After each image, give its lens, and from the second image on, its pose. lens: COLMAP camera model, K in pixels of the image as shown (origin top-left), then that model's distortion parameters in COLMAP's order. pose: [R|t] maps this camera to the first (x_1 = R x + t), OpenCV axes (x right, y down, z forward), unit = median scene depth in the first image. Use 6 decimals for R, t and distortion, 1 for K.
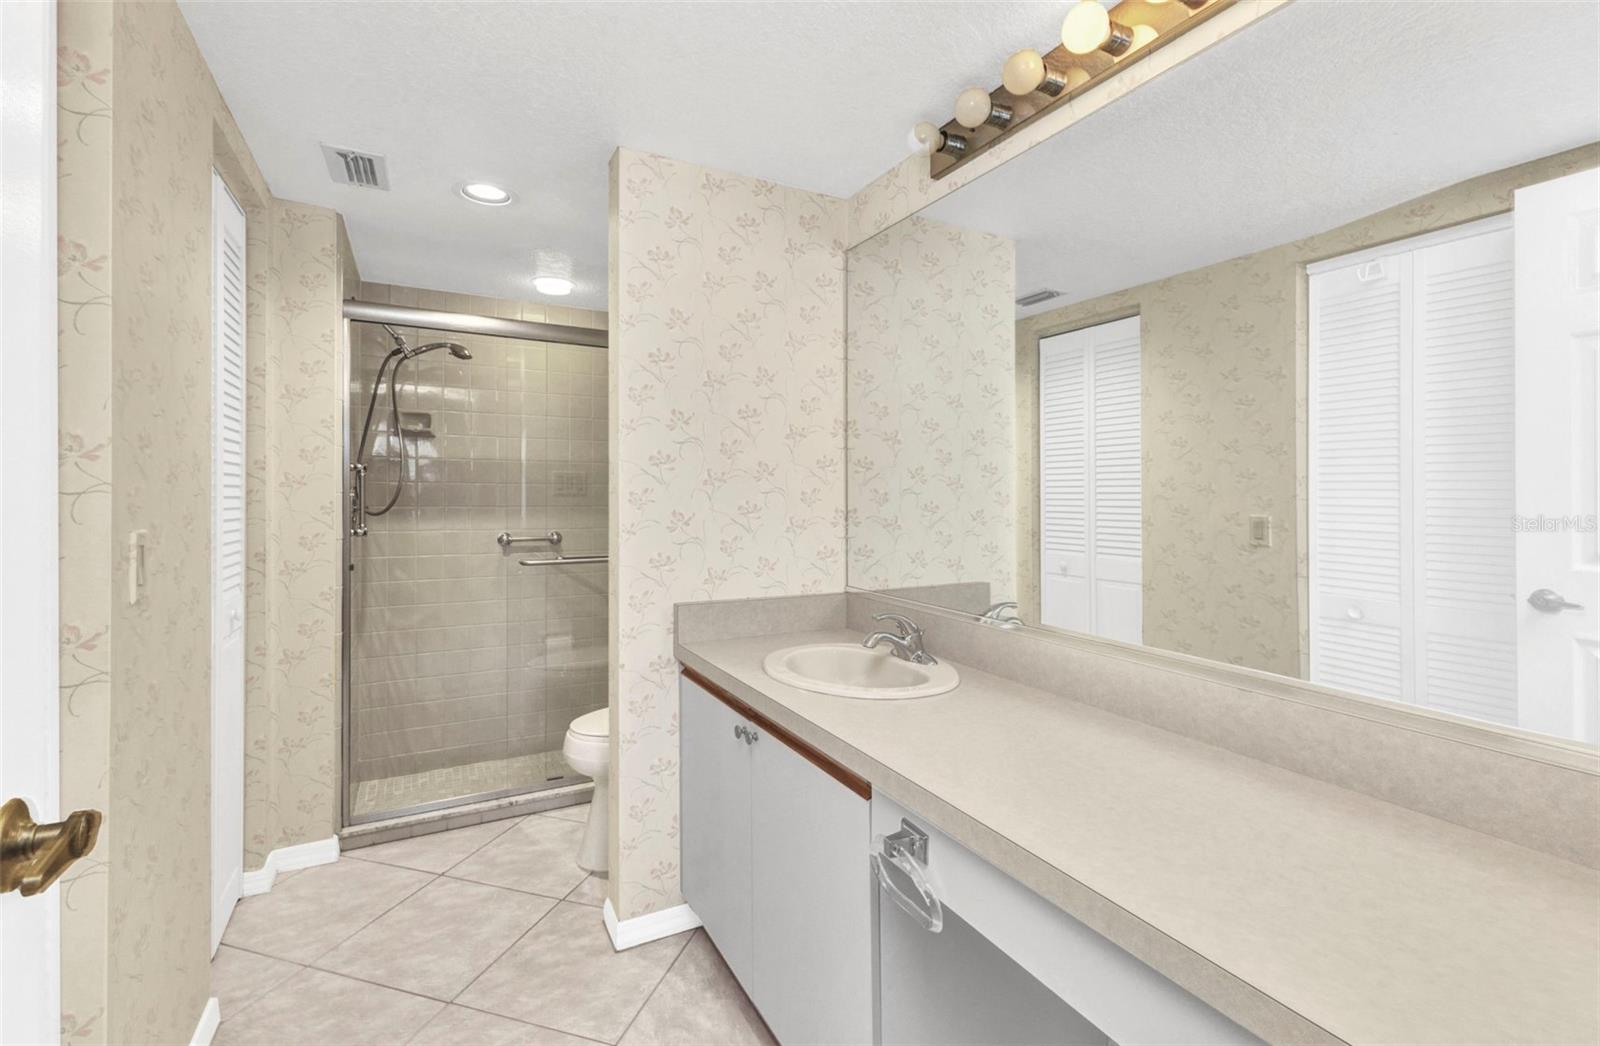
lens RADIAL K [[718.5, 0, 792.8], [0, 718.5, 472.0], [0, 0, 1]] dist [0.001177, 0.000106]
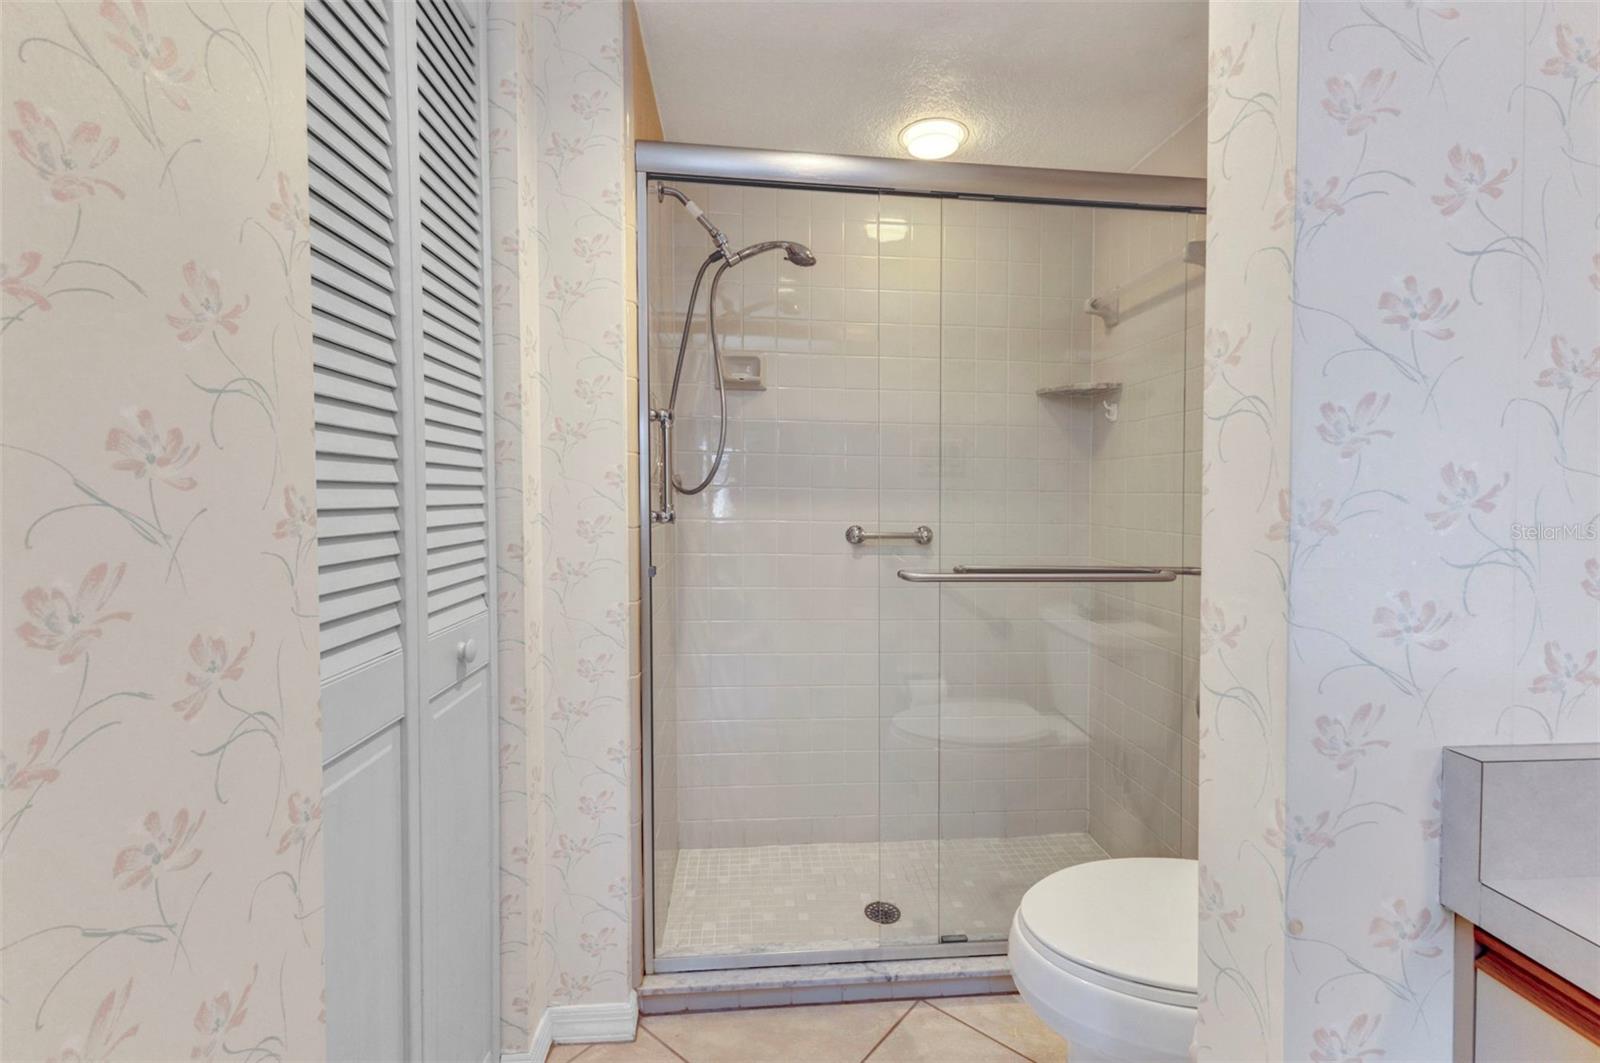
lens RADIAL K [[712.5, 0, 802.2], [0, 712.5, 508.5], [0, 0, 1]] dist [-0.001391, 0.000235]
pose [[0.920640, 0.017471, -0.390021, -0.243923], [0.002684, 0.998691, 0.051072, 0.044979], [0.390403, -0.048066, 0.919389, 0.468117]]
